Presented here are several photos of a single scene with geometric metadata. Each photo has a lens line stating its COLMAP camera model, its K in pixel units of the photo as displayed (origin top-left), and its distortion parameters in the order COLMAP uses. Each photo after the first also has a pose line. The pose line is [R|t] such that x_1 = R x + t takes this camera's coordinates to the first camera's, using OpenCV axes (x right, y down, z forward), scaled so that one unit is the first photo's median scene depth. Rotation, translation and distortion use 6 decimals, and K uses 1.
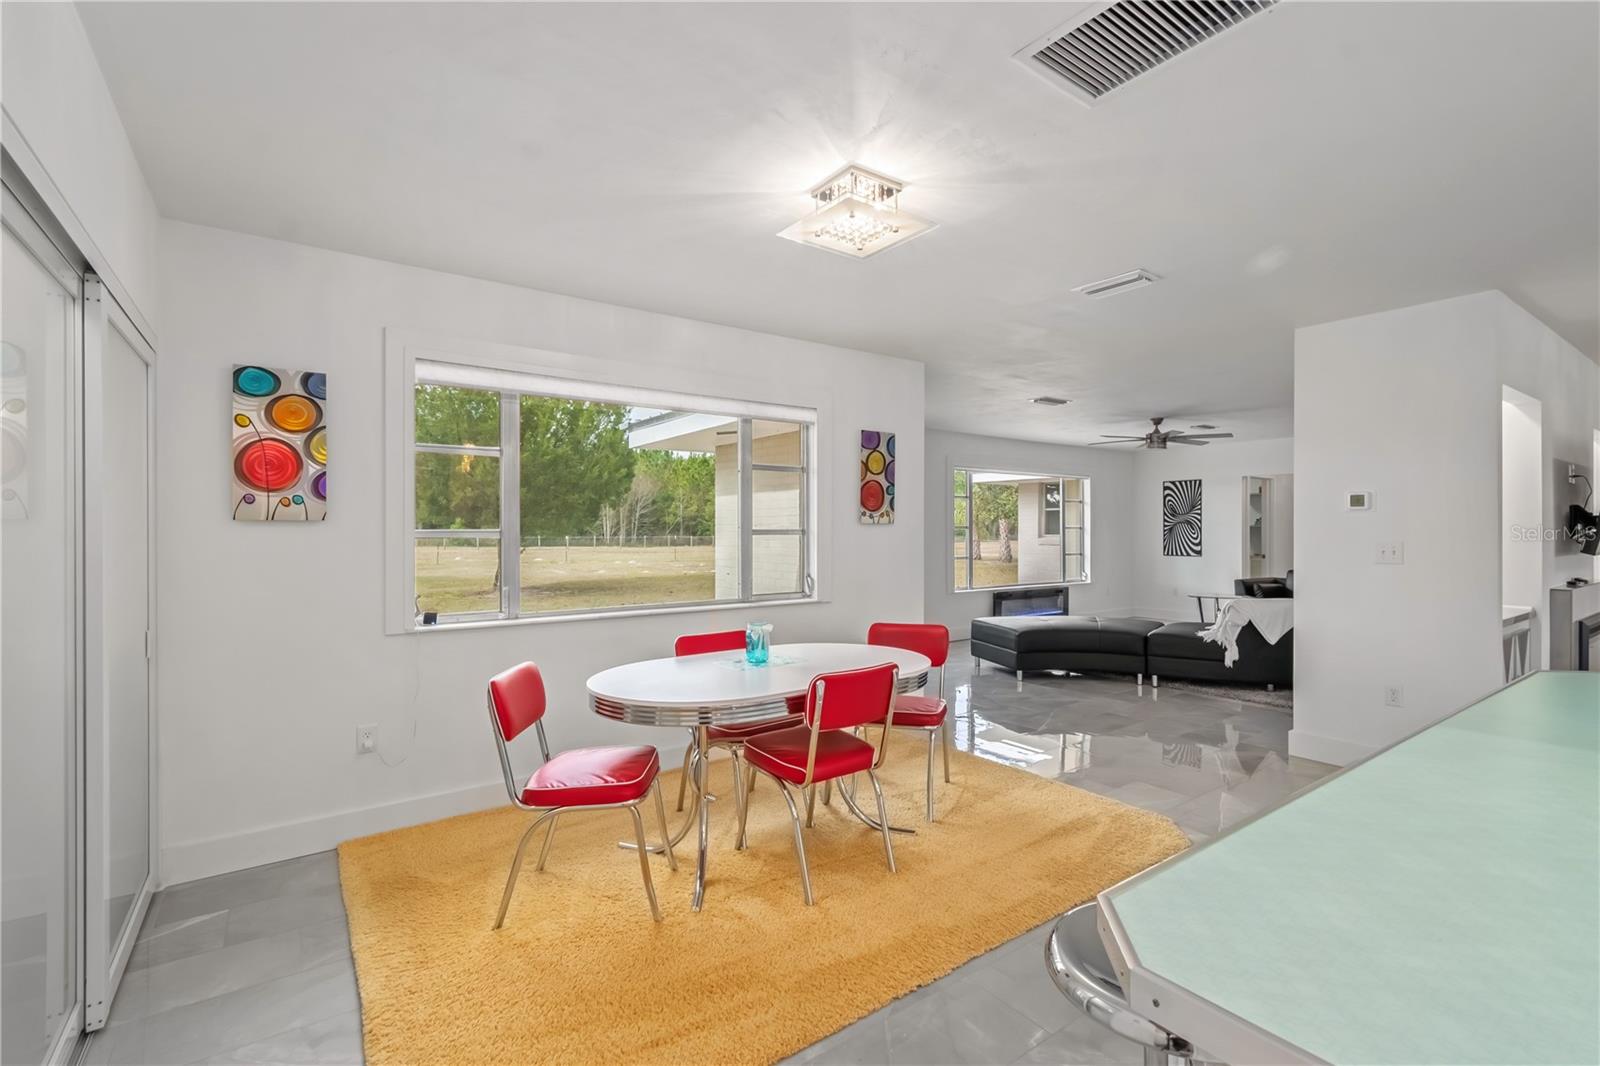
lens RADIAL K [[708.9, 0, 807.9], [0, 708.9, 537.9], [0, 0, 1]] dist [-0.000949, -0.000040]
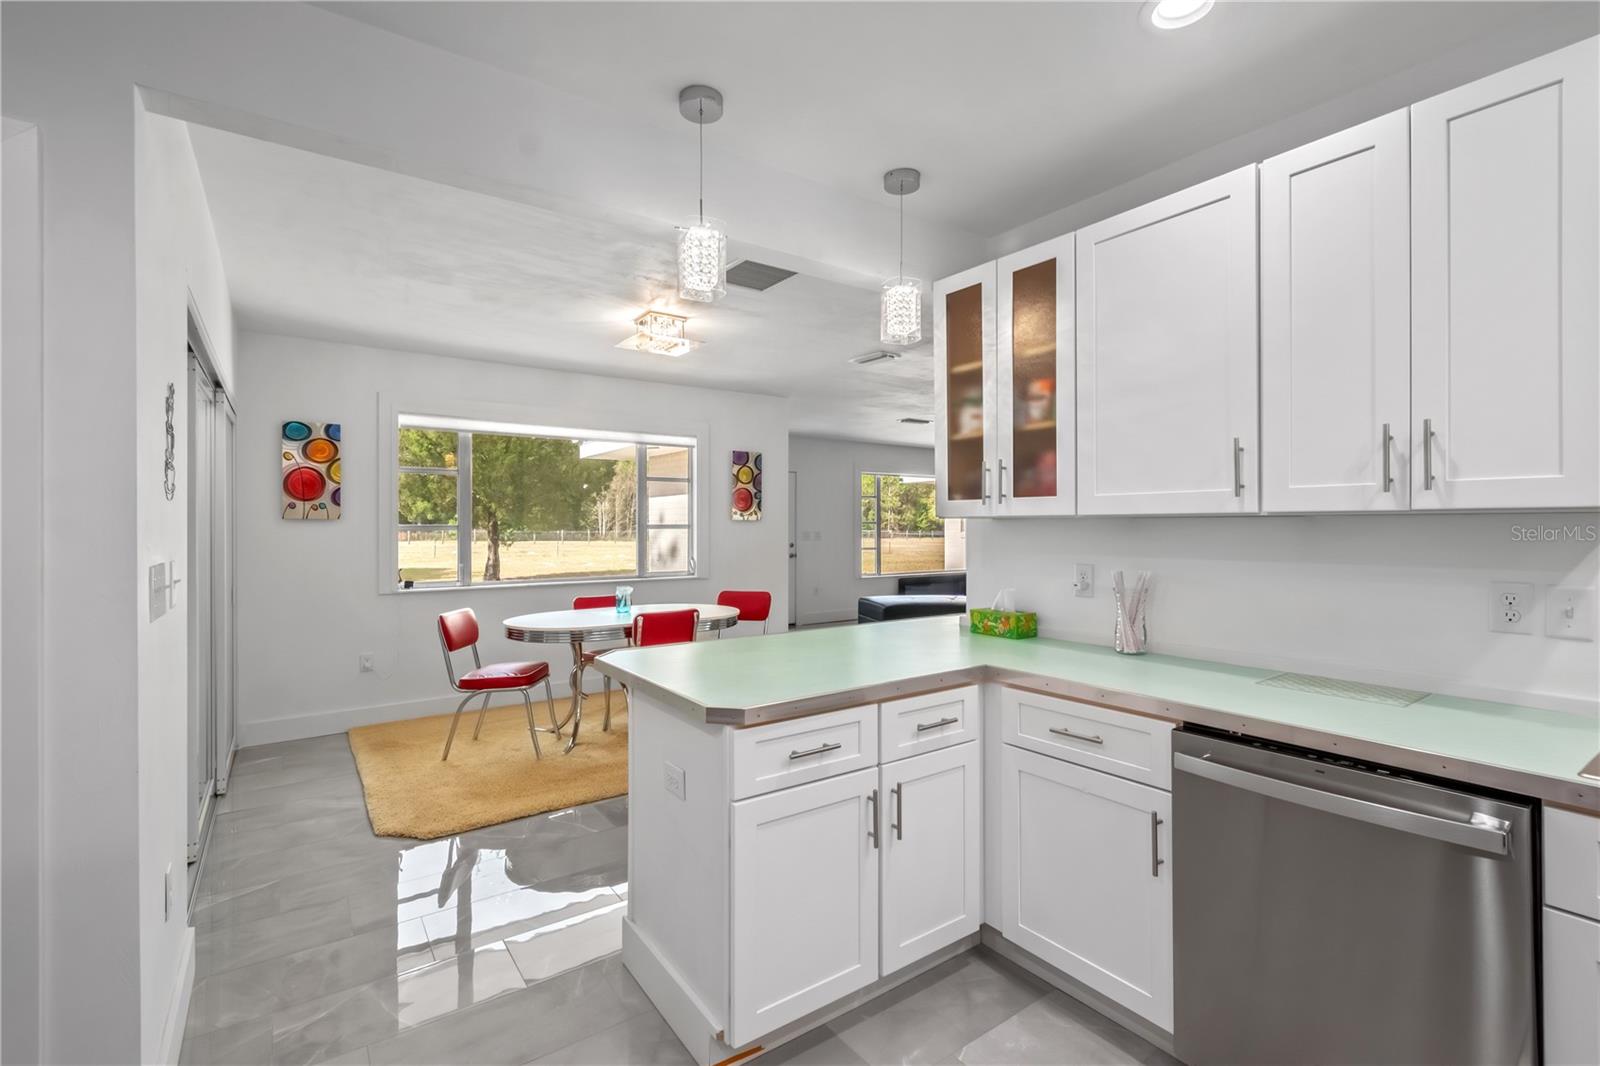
lens RADIAL K [[710.2, 0, 800.0], [0, 710.2, 533.0], [0, 0, 1]] dist [0.001920, 0.000309]
pose [[0.999962, 0.000421, -0.008746, 0.210235], [-0.000415, 1.000000, 0.000696, 0.002560], [0.008746, -0.000692, 0.999962, -0.338707]]
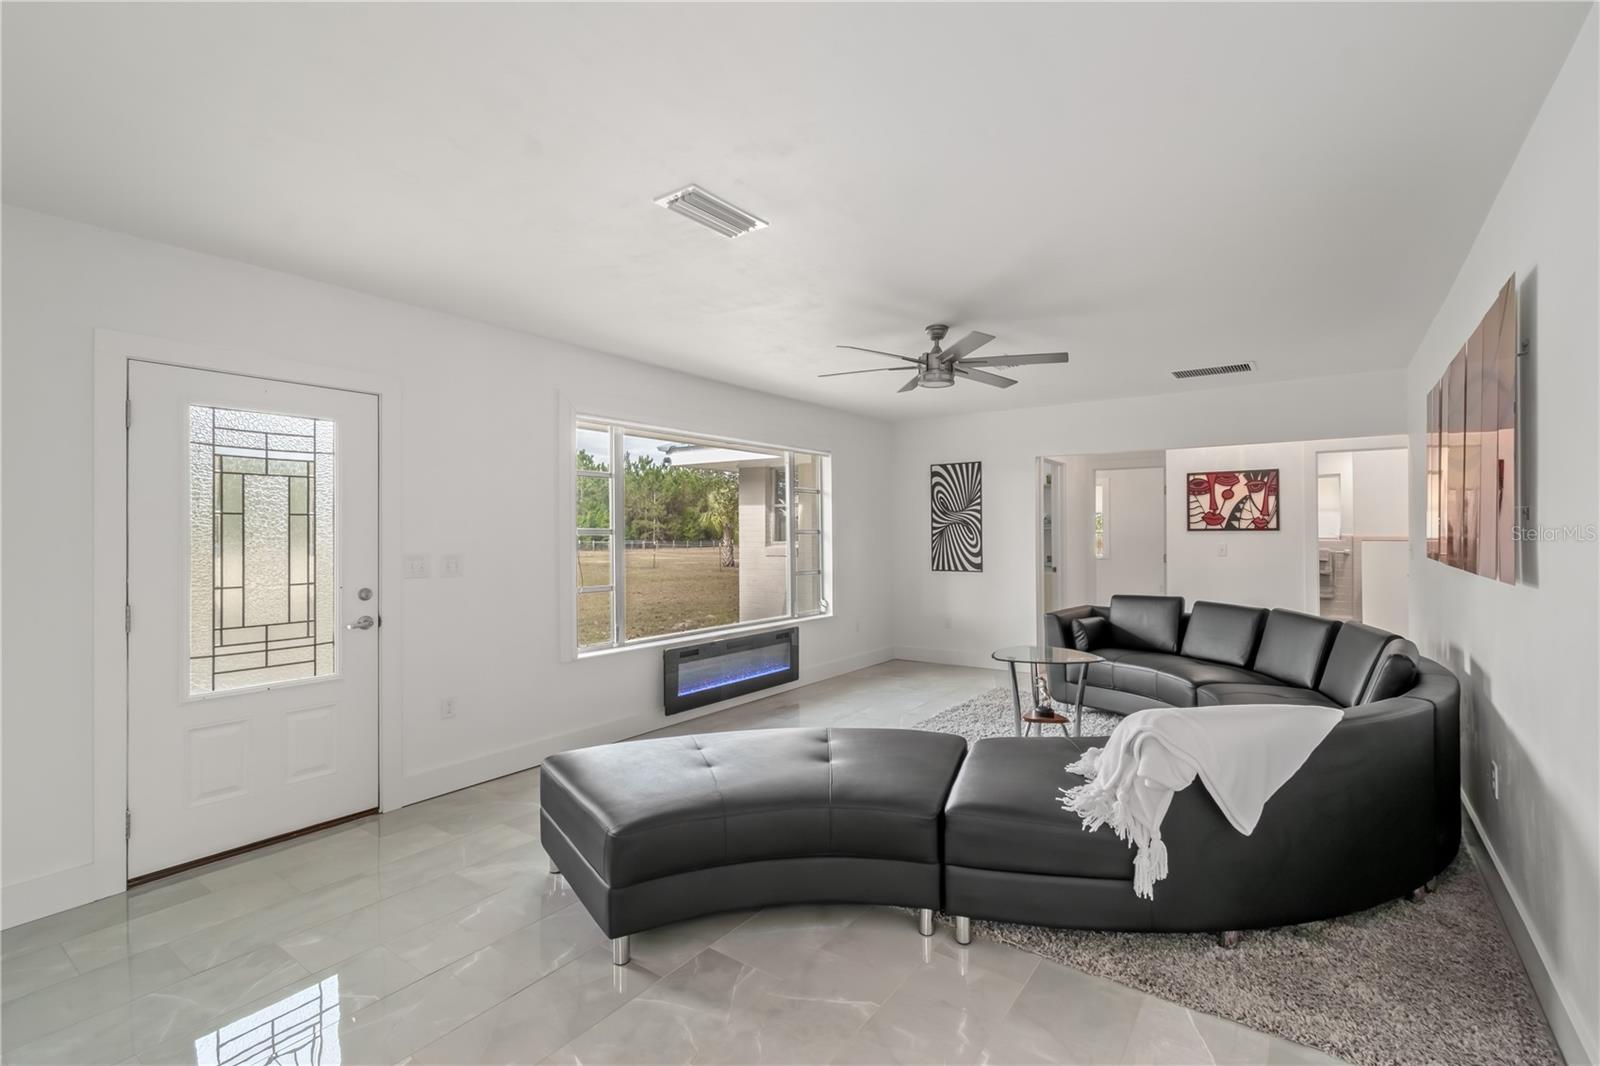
lens RADIAL K [[722.5, 0, 792.9], [0, 722.5, 542.0], [0, 0, 1]] dist [0.000601, 0.000149]
pose [[0.953926, -0.008217, 0.299929, 0.367548], [0.008241, 0.999965, 0.001184, -0.012344], [-0.299928, 0.001342, 0.953961, 0.841466]]
